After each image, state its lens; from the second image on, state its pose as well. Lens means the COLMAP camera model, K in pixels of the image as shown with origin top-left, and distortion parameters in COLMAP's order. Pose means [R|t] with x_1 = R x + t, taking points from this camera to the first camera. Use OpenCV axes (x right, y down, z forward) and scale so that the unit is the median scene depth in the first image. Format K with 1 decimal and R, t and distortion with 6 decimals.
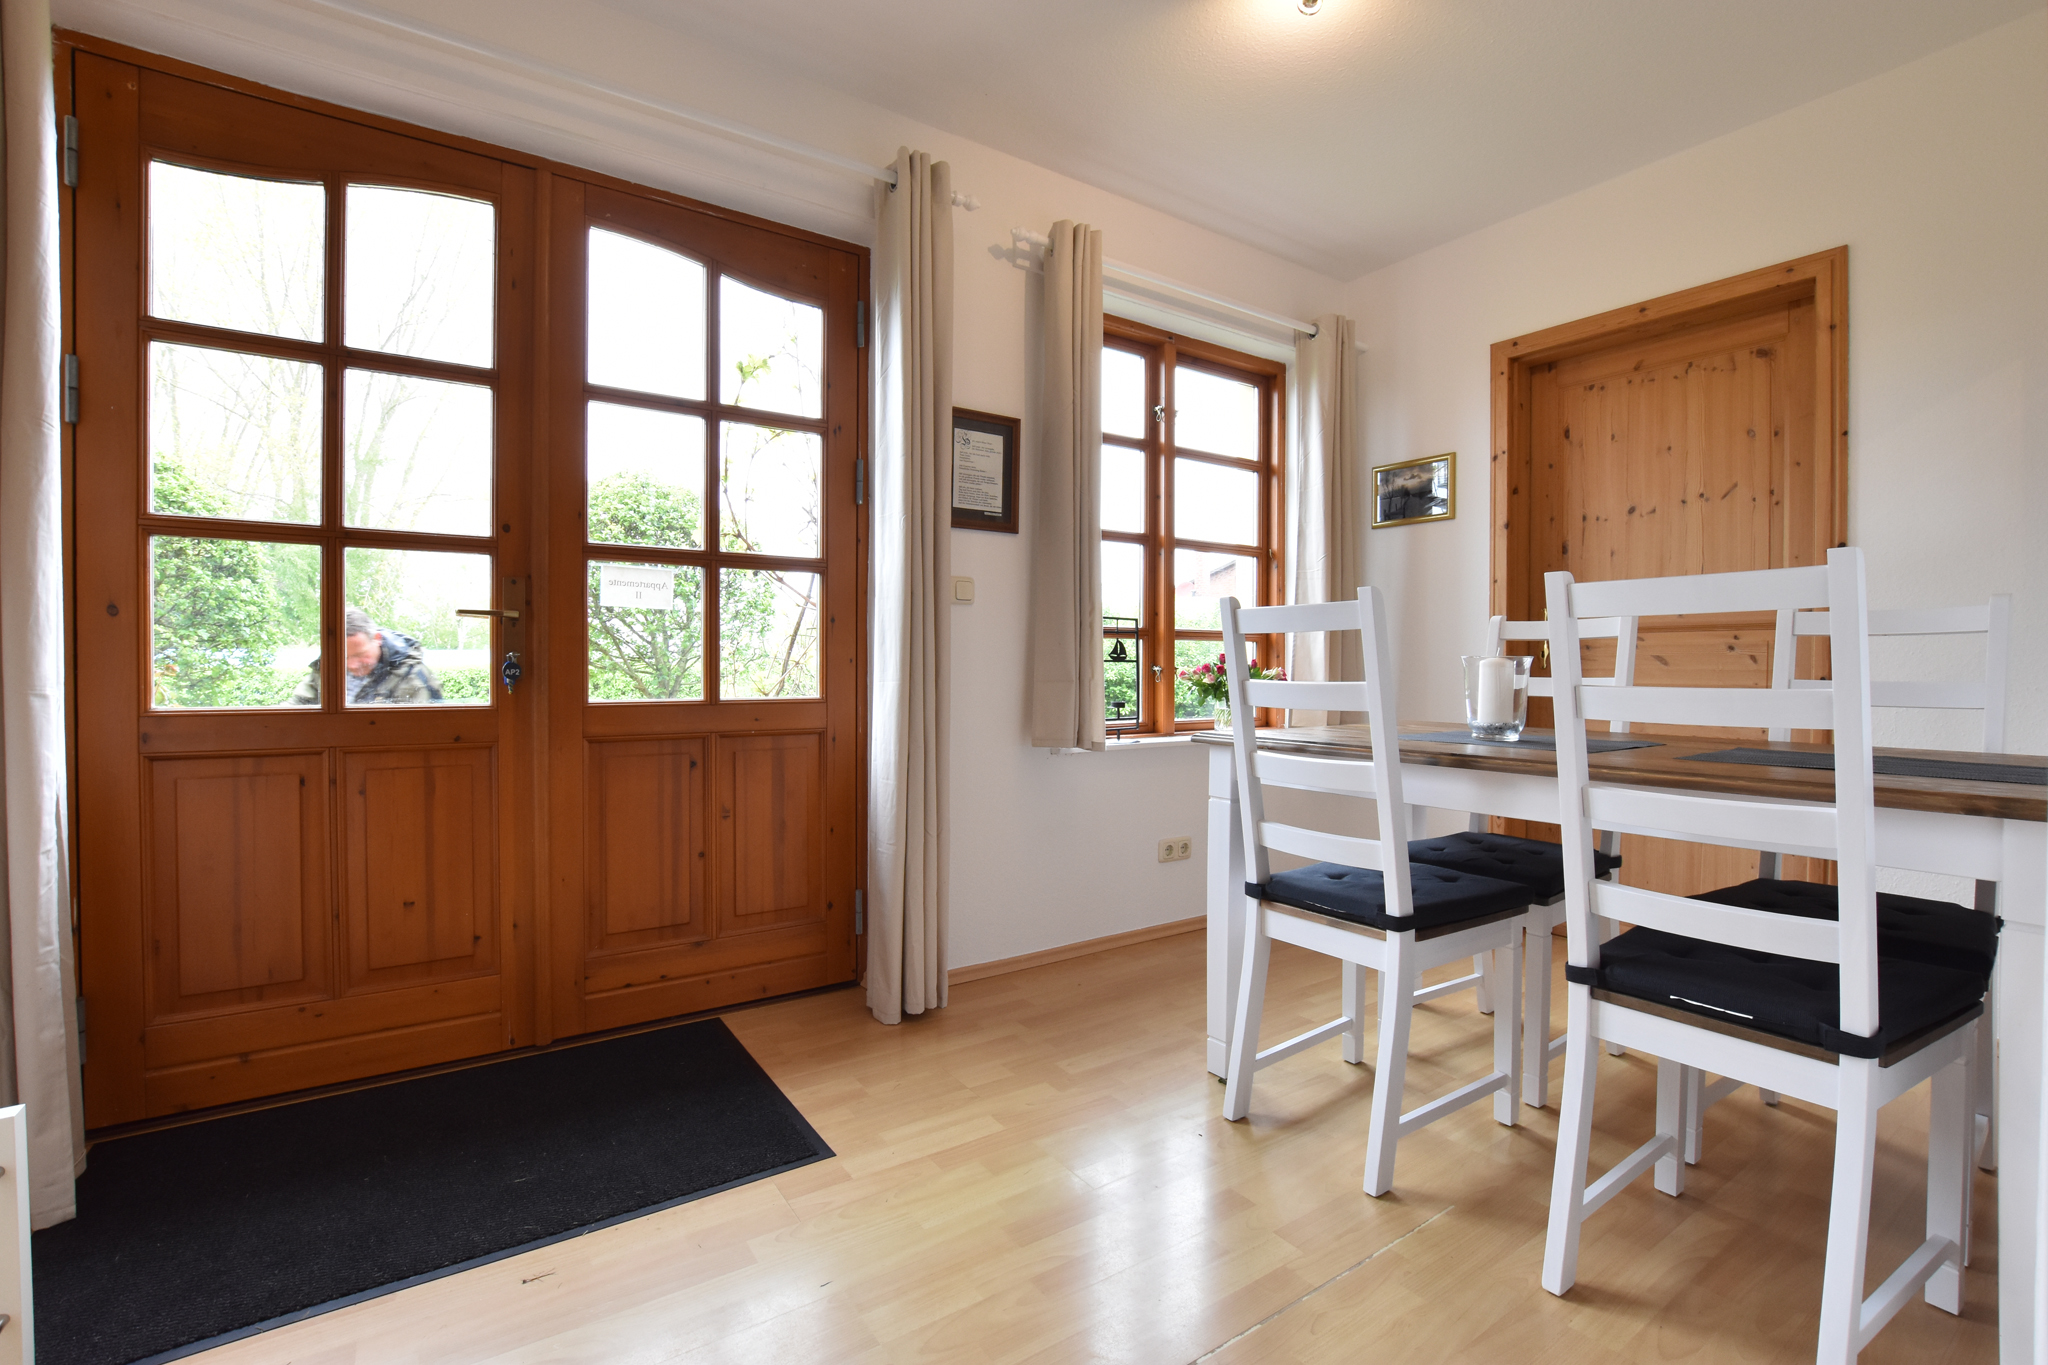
lens RADIAL K [[911.4, 0, 1024.9], [0, 911.4, 676.0], [0, 0, 1]] dist [-0.027082, 0.000919]
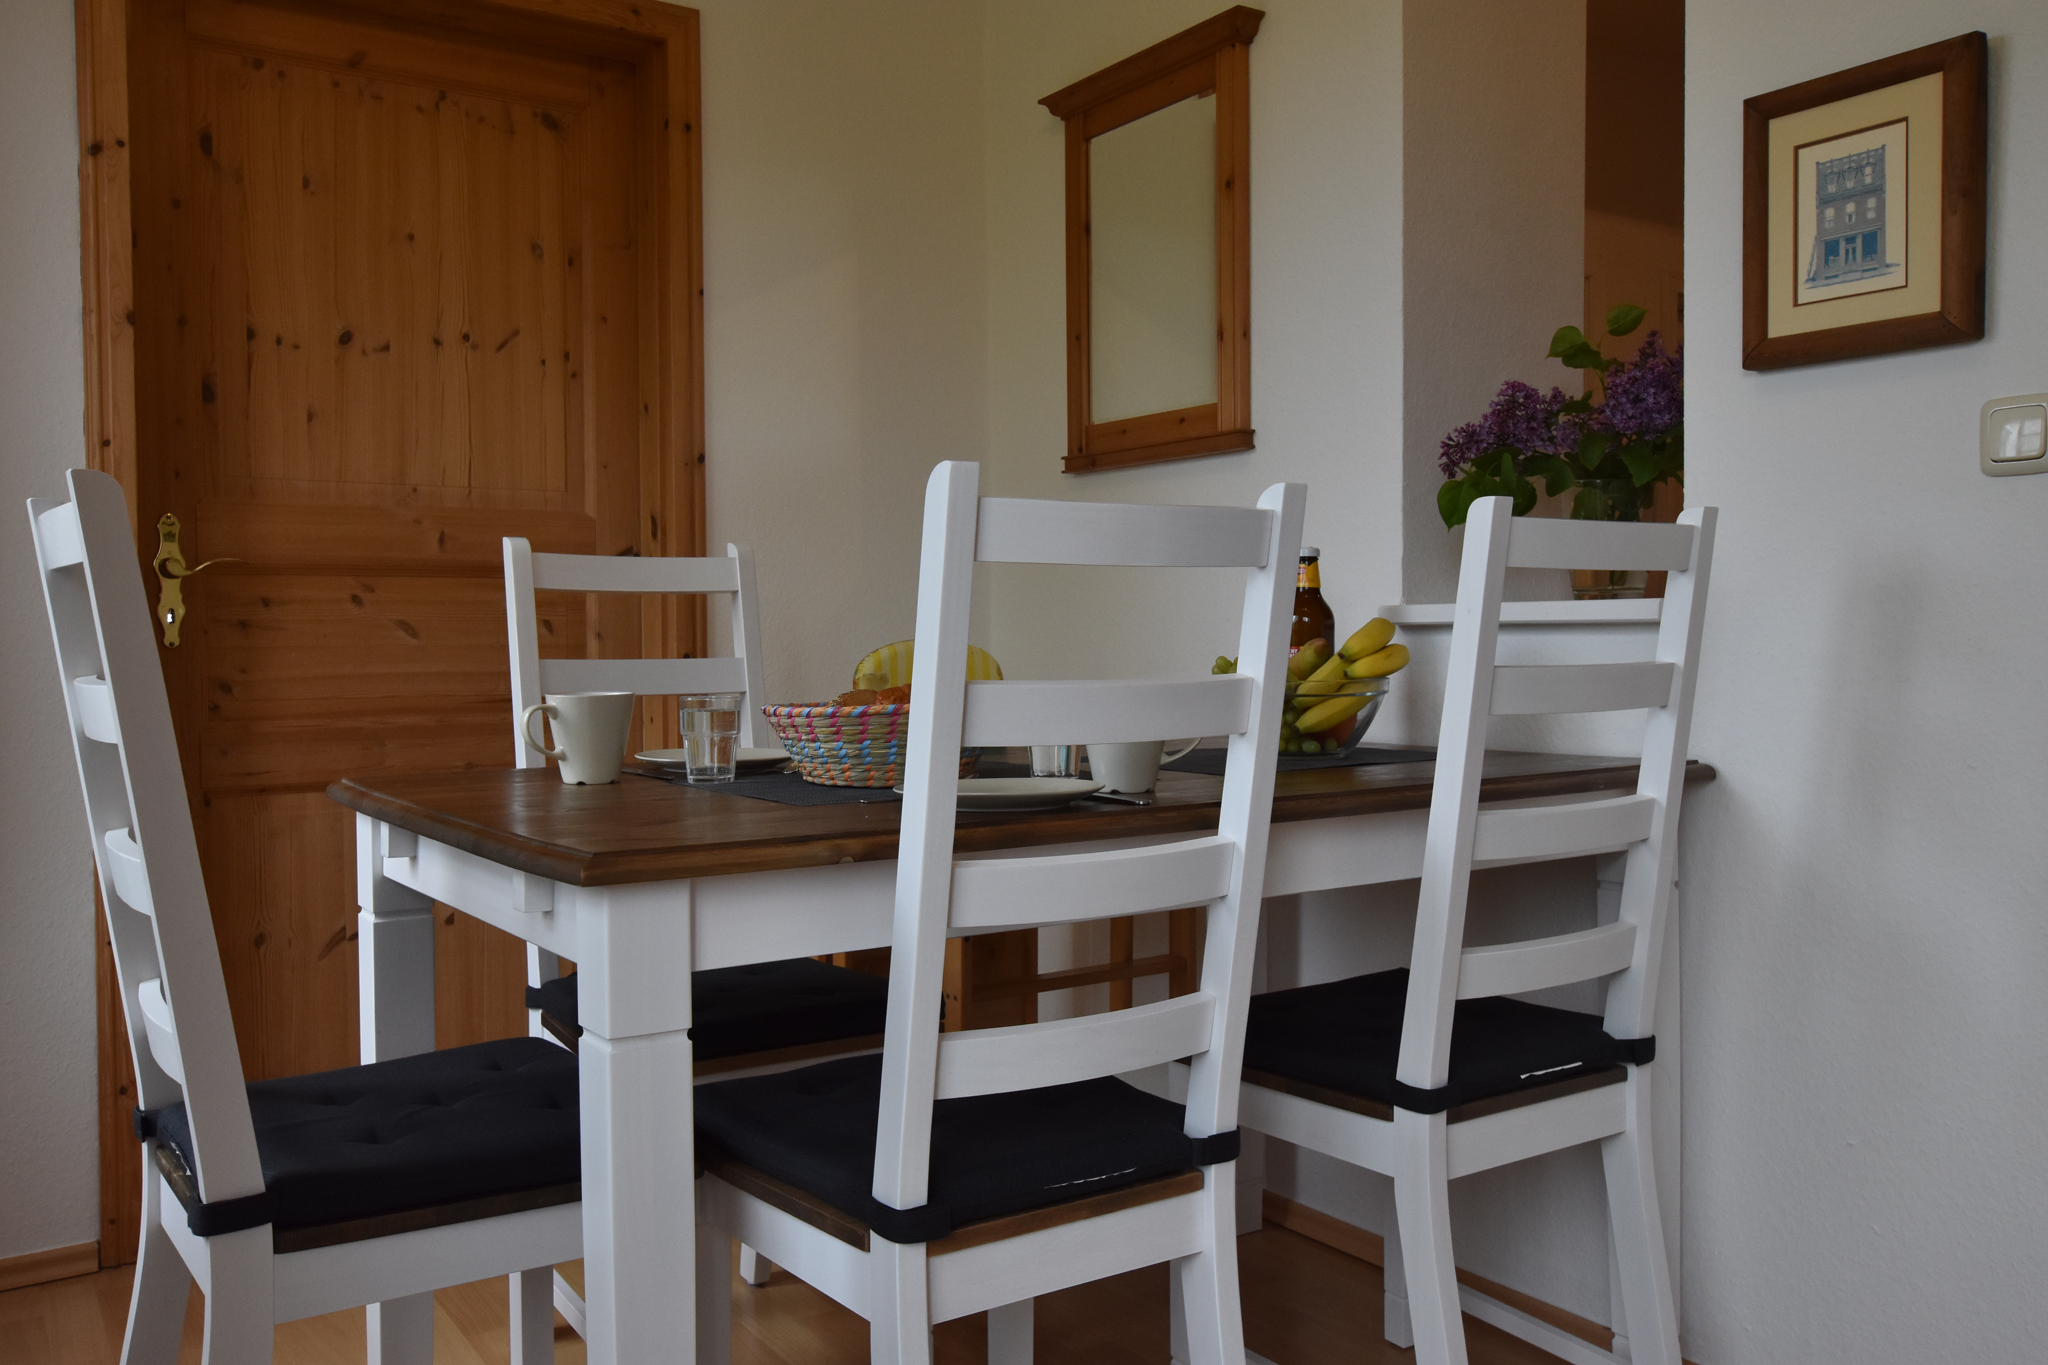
lens RADIAL K [[1667.6, 0, 999.3], [0, 1667.6, 684.7], [0, 0, 1]] dist [0.004974, 0.035185]
pose [[0.025382, -0.030099, 0.999225, -0.298219], [0.019269, 0.999376, 0.029614, -0.006841], [-0.999492, 0.018502, 0.025946, 0.640114]]
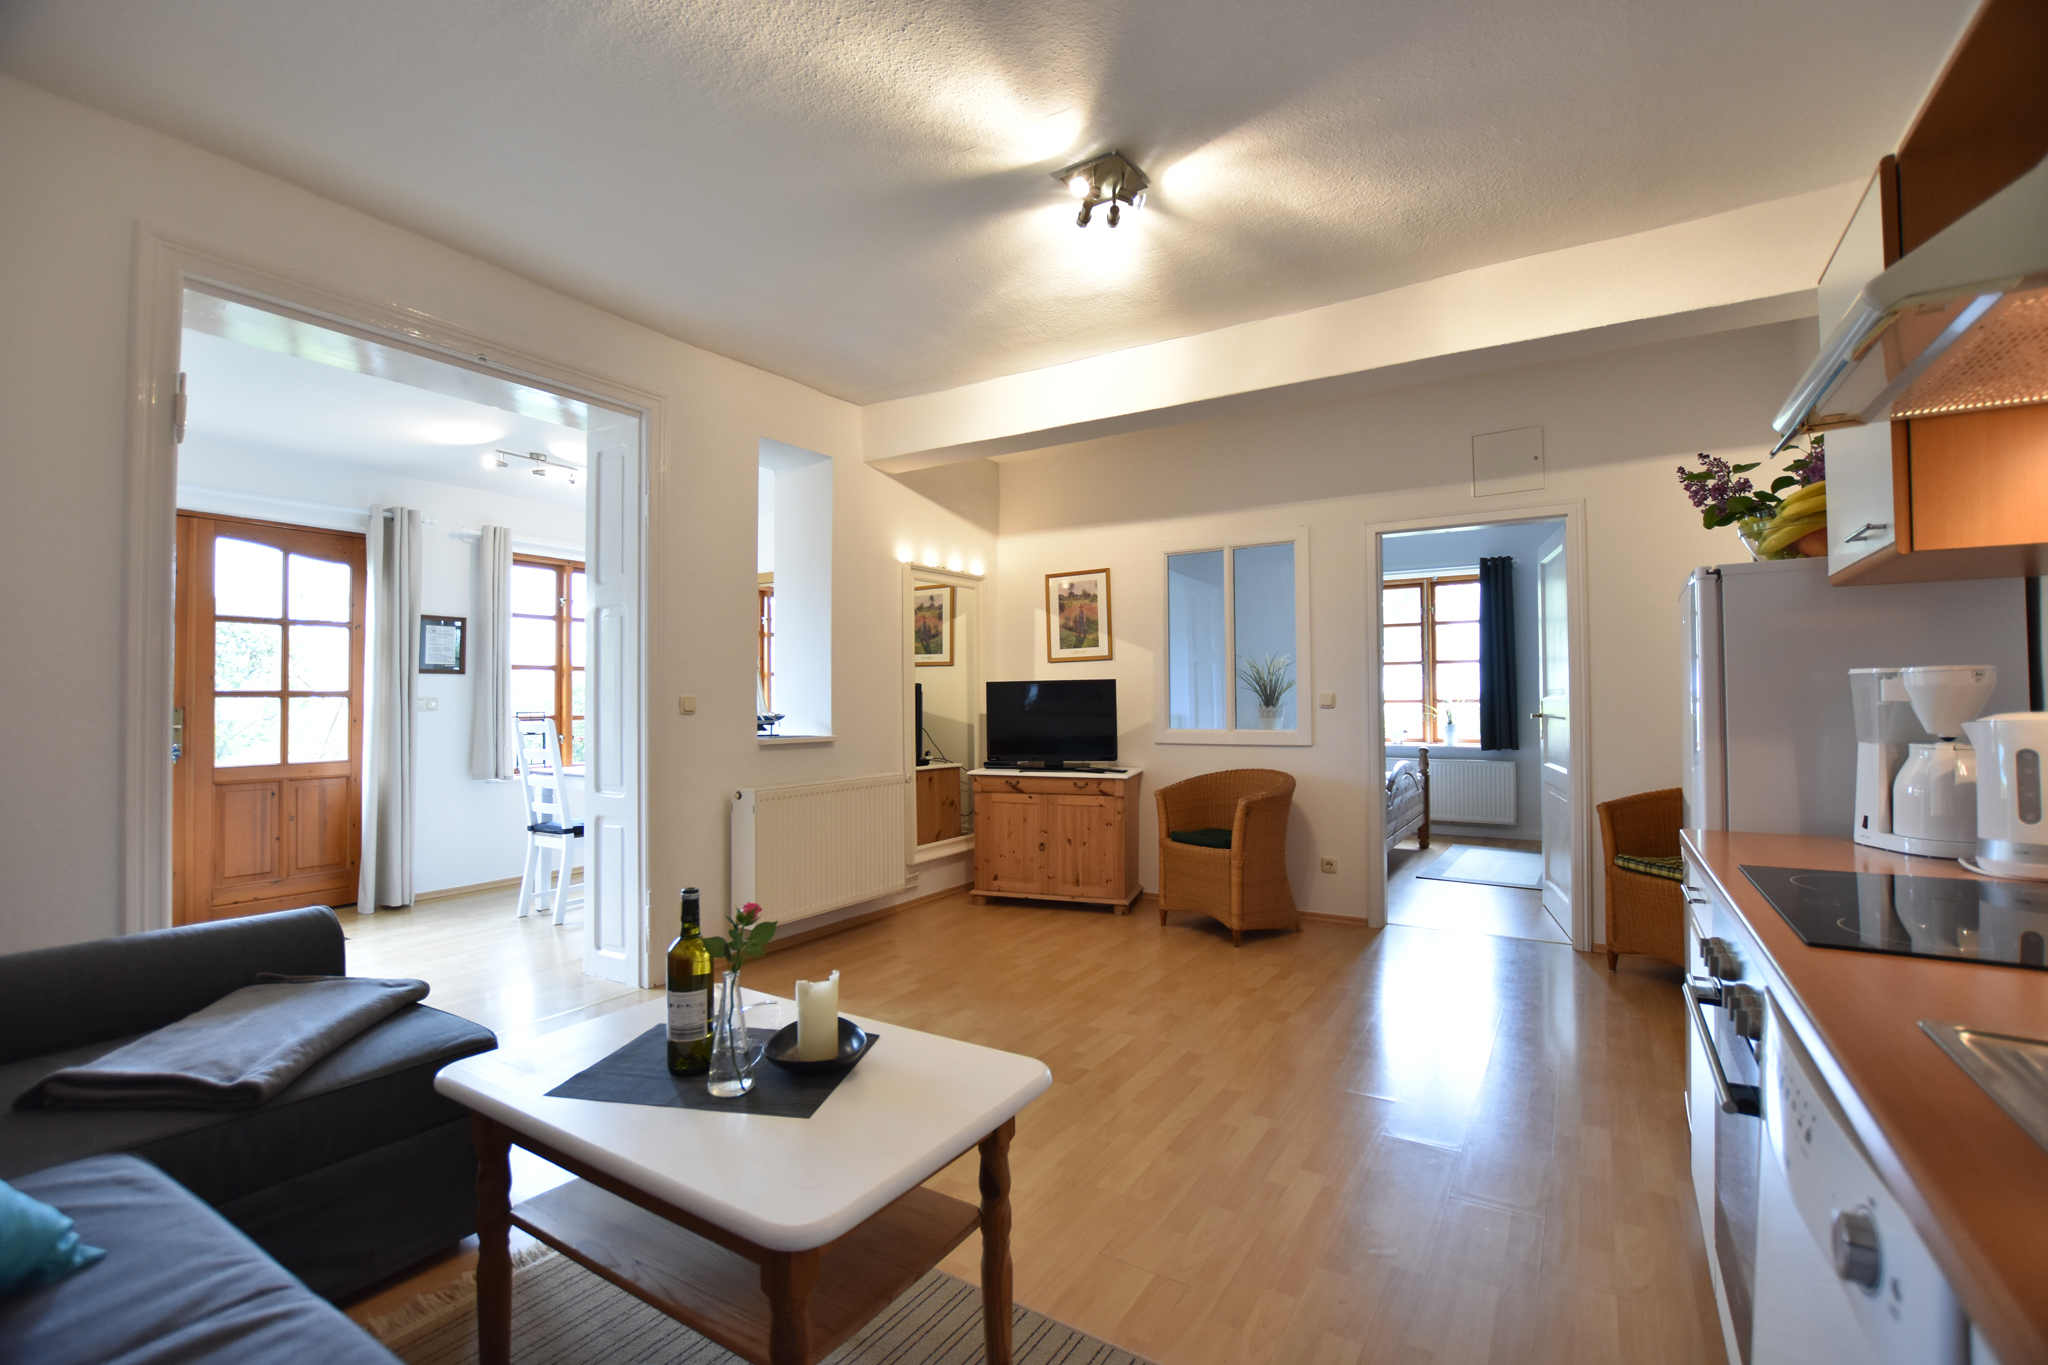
lens RADIAL K [[898.9, 0, 1015.7], [0, 898.9, 682.9], [0, 0, 1]] dist [-0.028197, 0.001157]
pose [[0.926268, -0.004091, 0.376842, 0.386455], [0.014455, 0.999591, -0.024678, -0.071153], [-0.376587, 0.028305, 0.925949, -1.302055]]
